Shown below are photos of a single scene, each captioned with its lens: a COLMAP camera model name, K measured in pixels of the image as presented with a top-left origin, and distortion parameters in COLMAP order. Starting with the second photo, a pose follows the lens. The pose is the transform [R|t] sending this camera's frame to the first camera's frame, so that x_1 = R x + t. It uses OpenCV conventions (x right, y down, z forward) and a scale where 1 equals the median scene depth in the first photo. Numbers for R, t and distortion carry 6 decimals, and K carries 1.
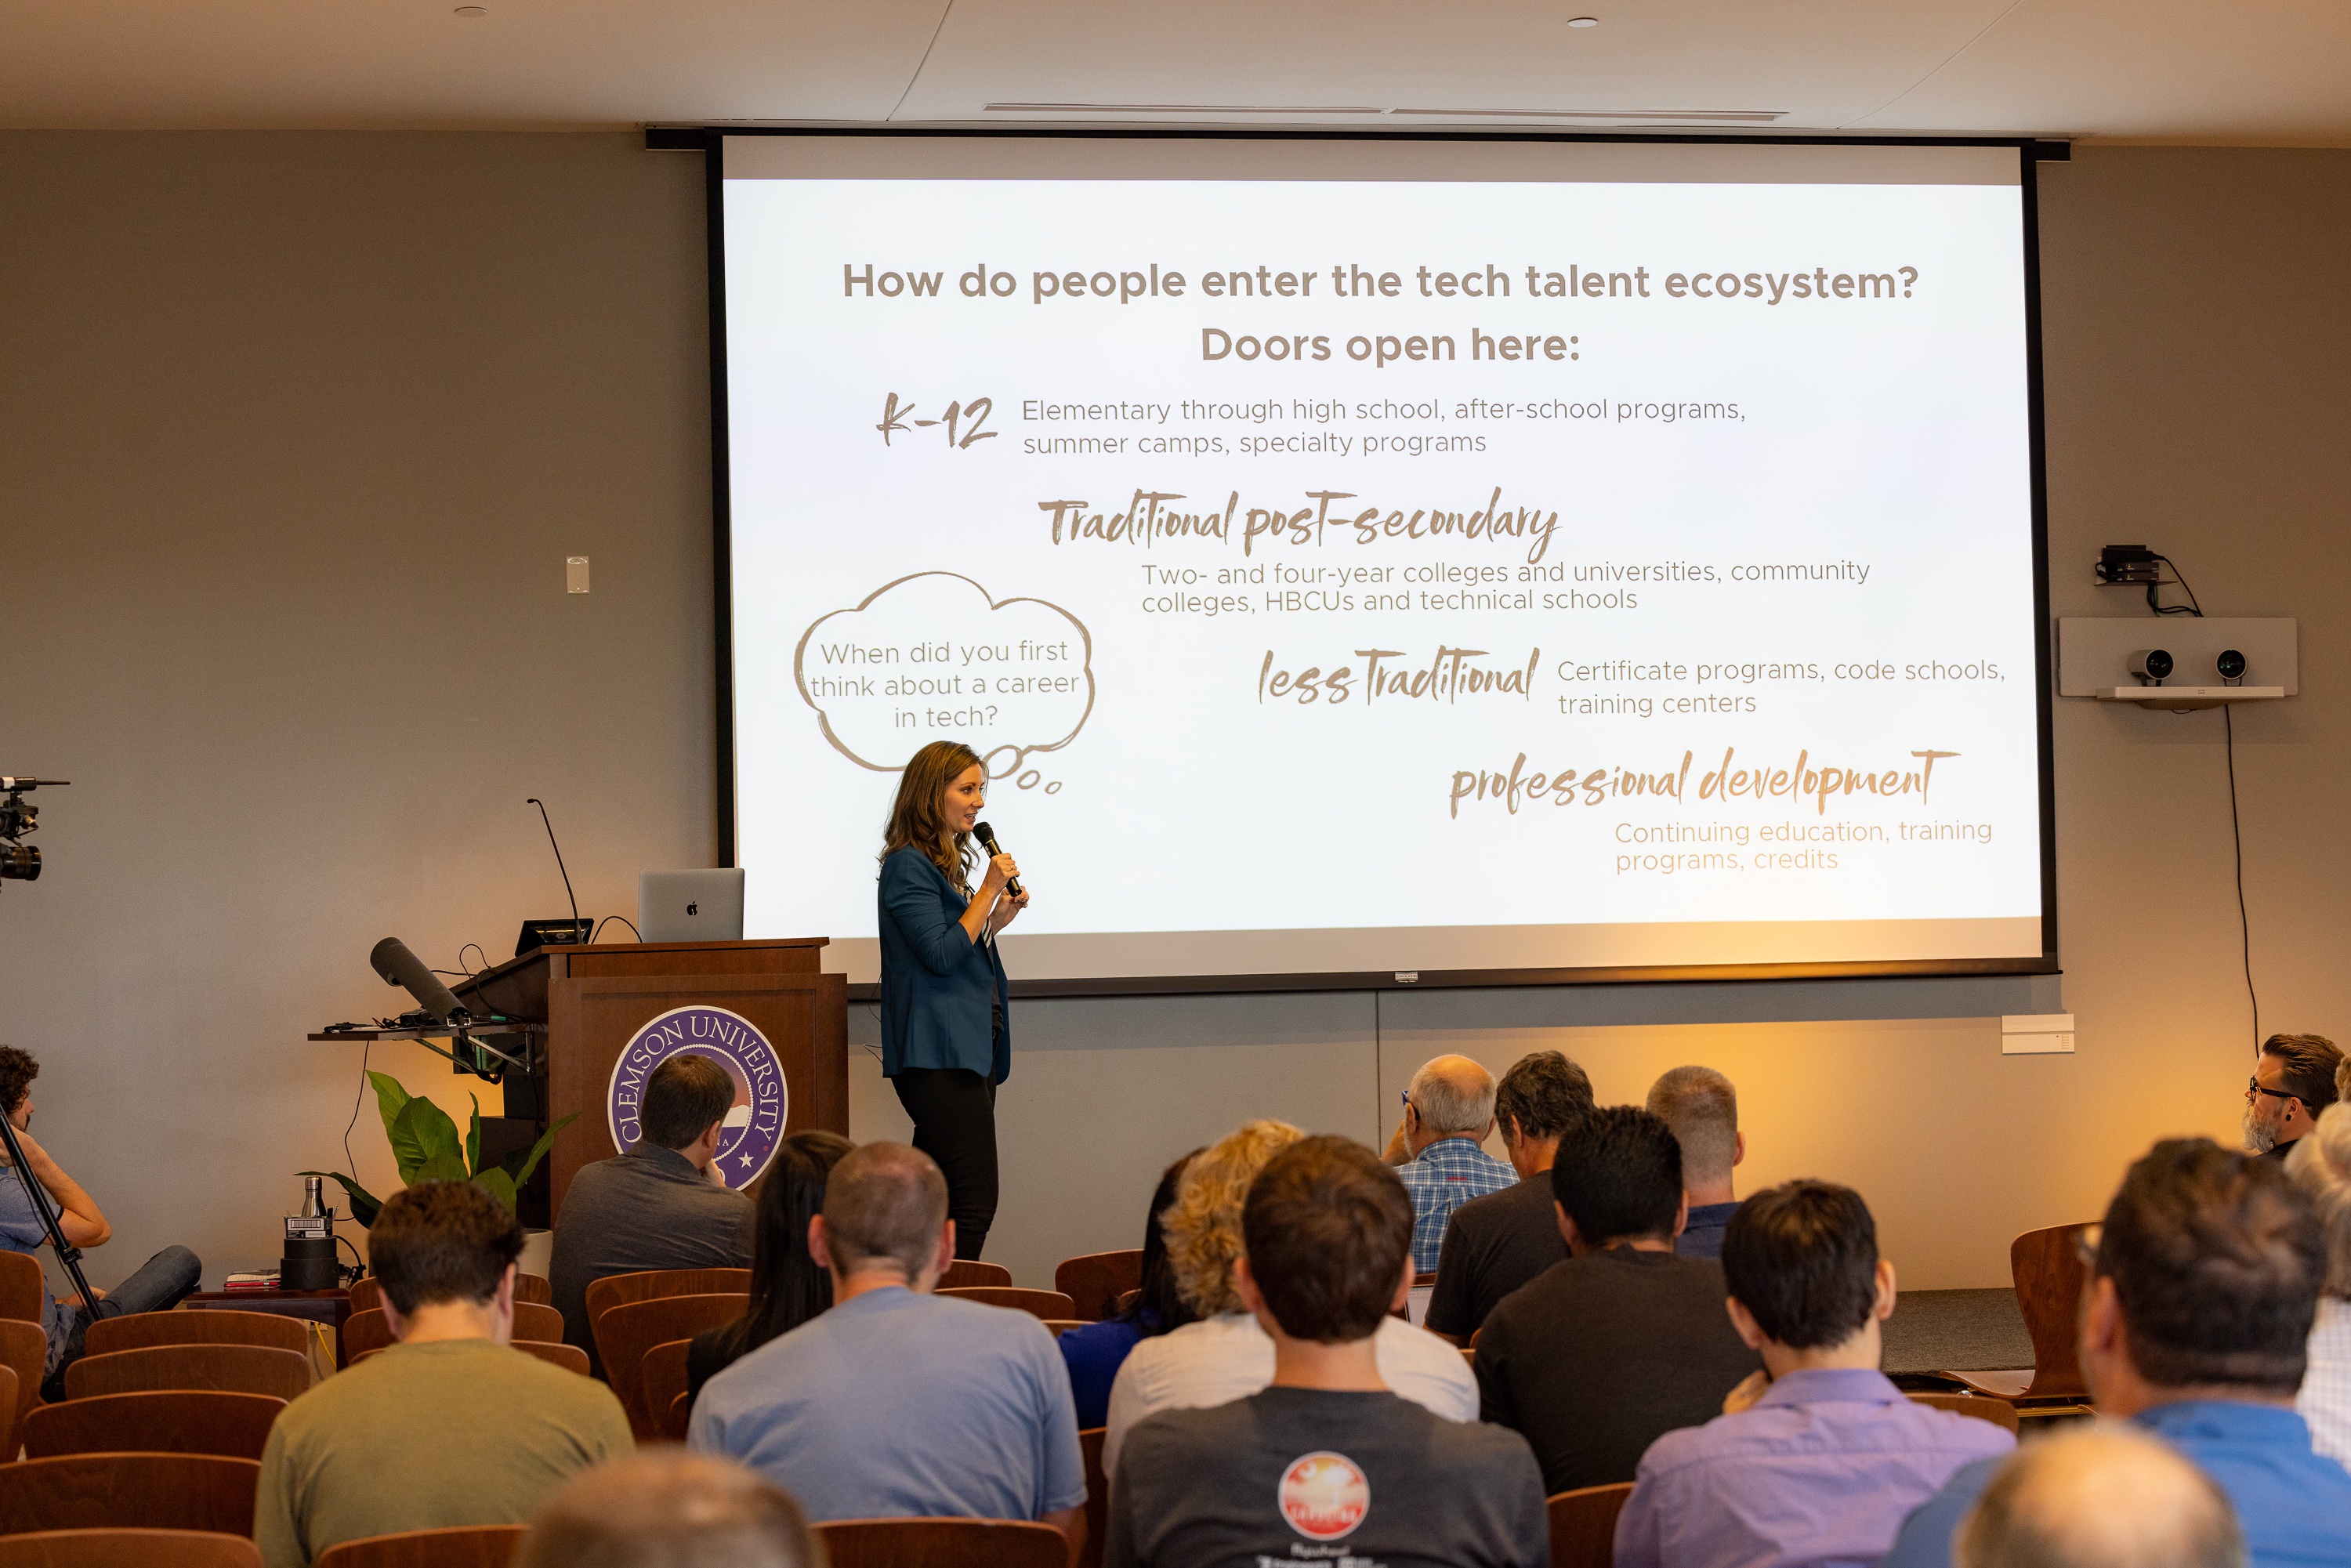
lens RADIAL K [[5493.3, 0, 1167.7], [0, 5493.3, 759.5], [0, 0, 1]] dist [-0.042111, 0.000000]
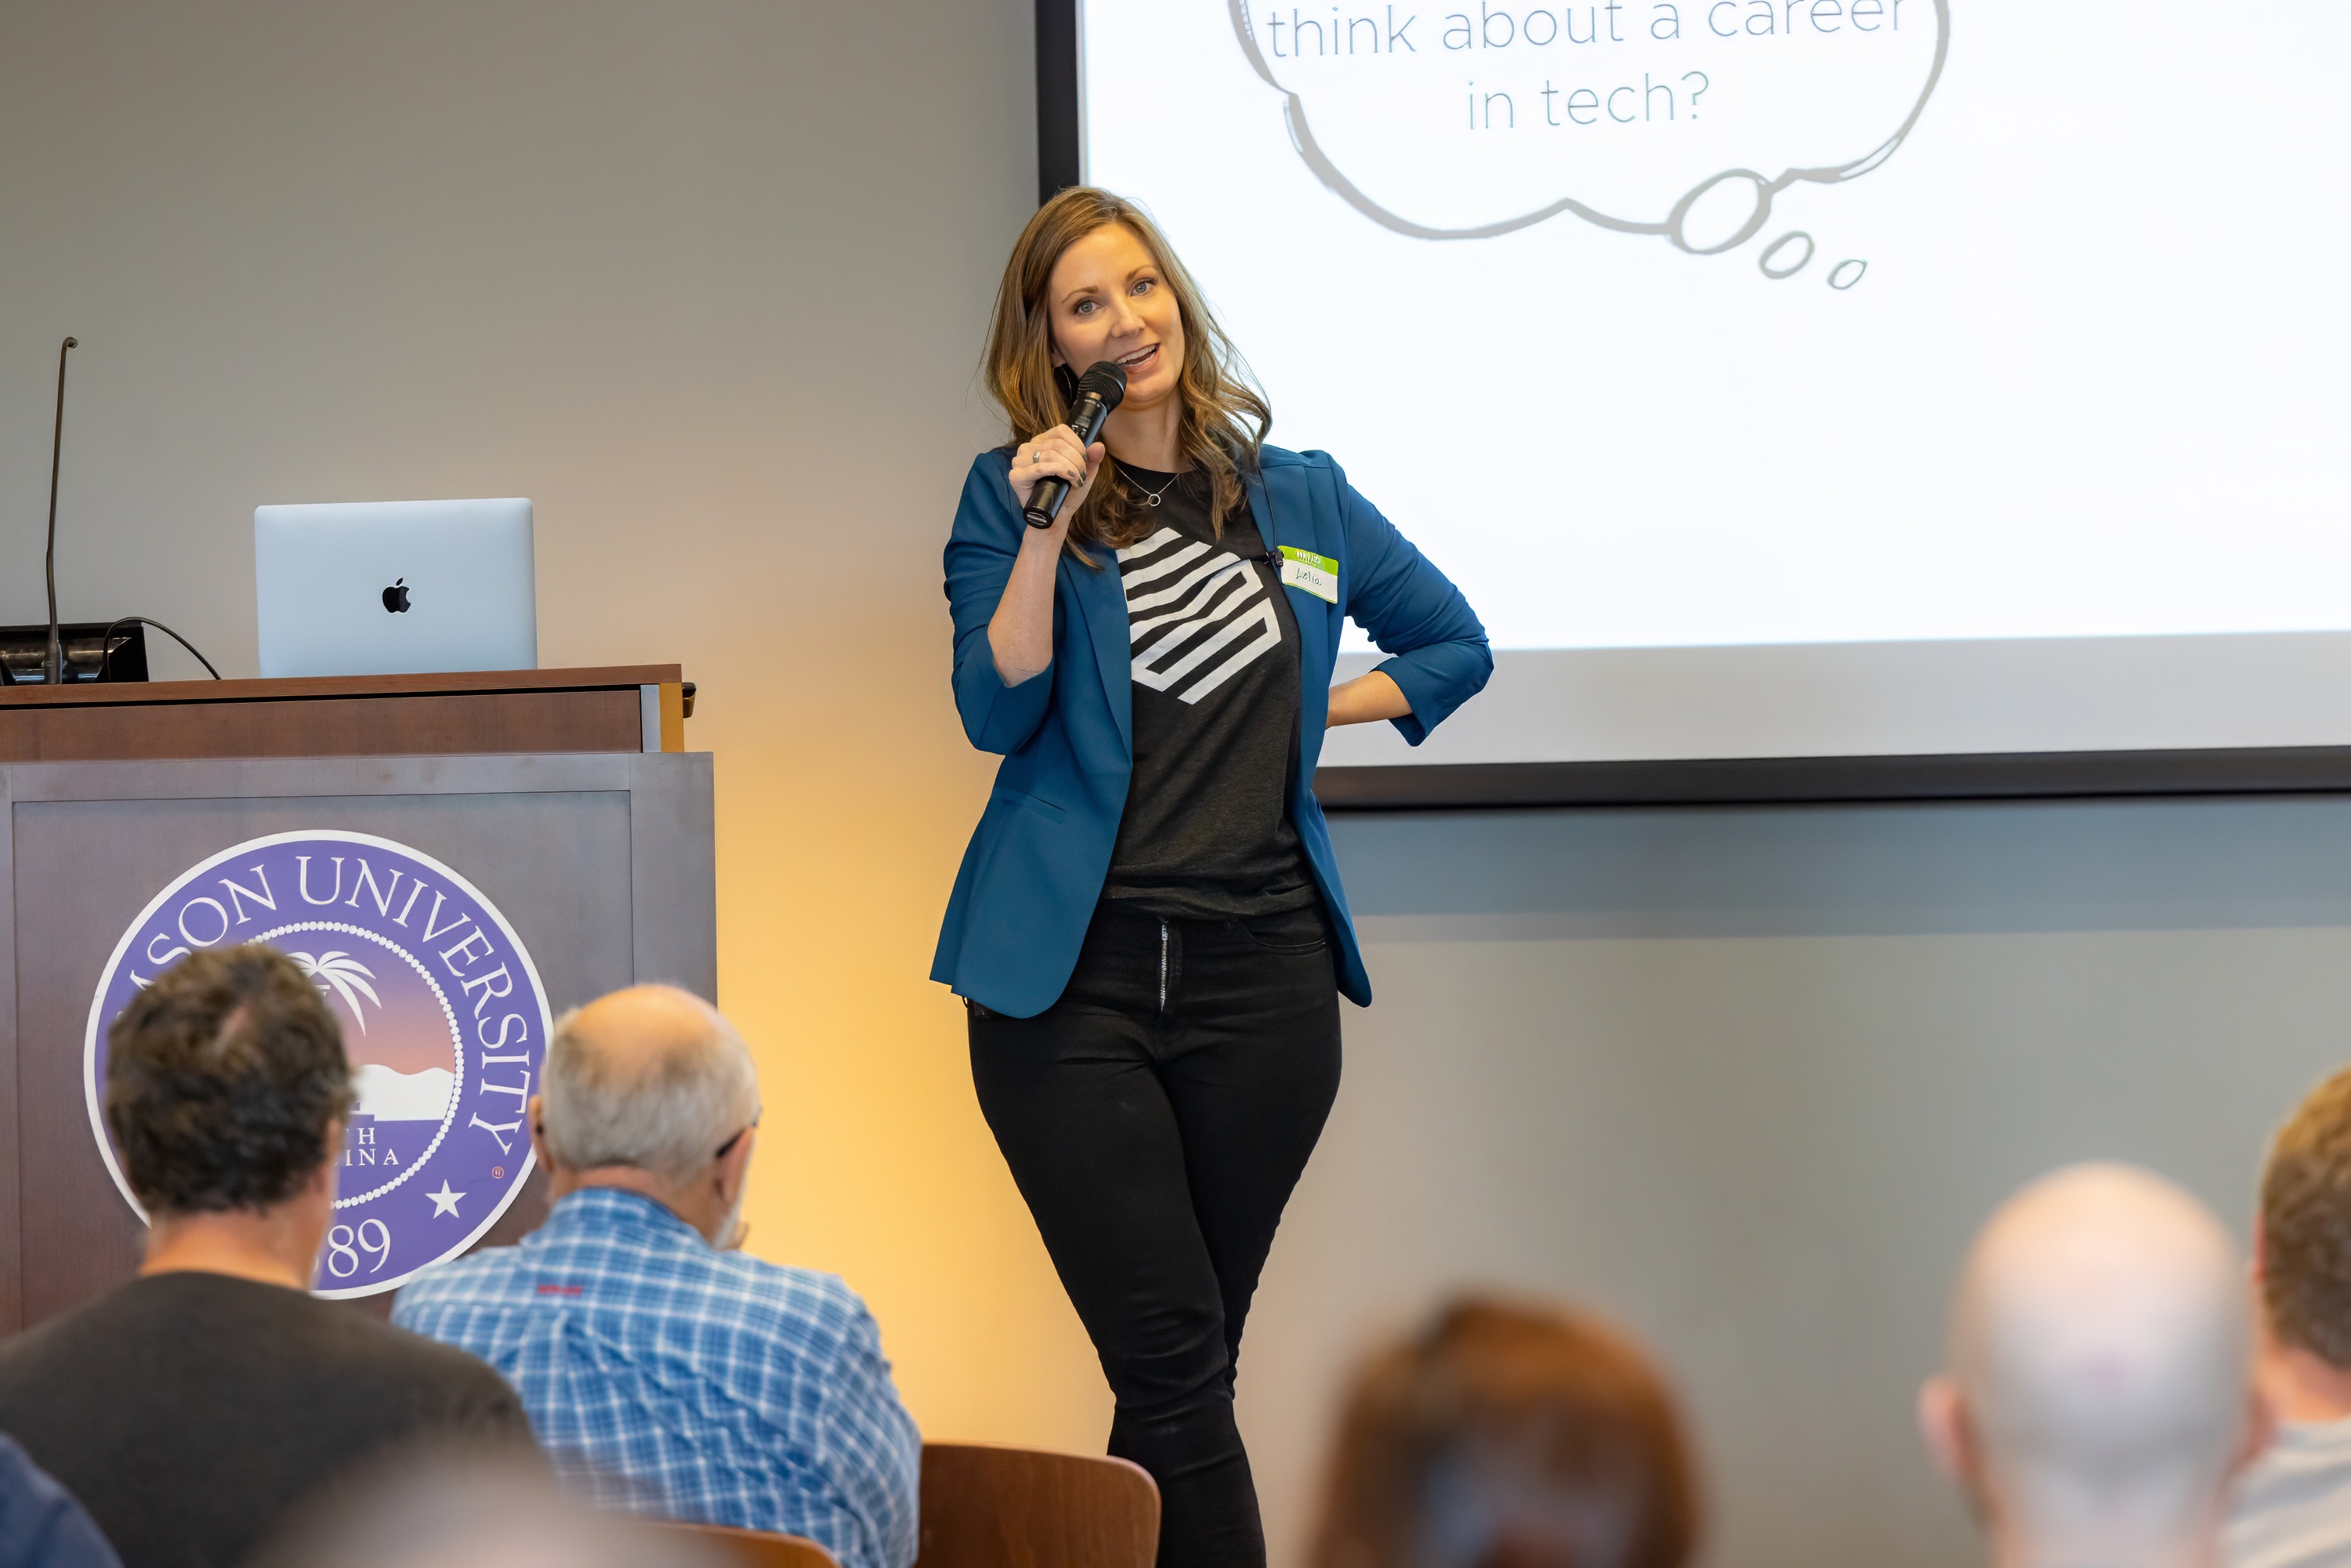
lens RADIAL K [[14519.6, 0, 1168.6], [0, 14519.6, 778.6], [0, 0, 1]] dist [0.203911, 0.000000]
pose [[0.864437, 0.004130, -0.502724, 0.524238], [0.020767, 0.998819, 0.043914, -0.006278], [0.502312, -0.048401, 0.863331, 0.077481]]
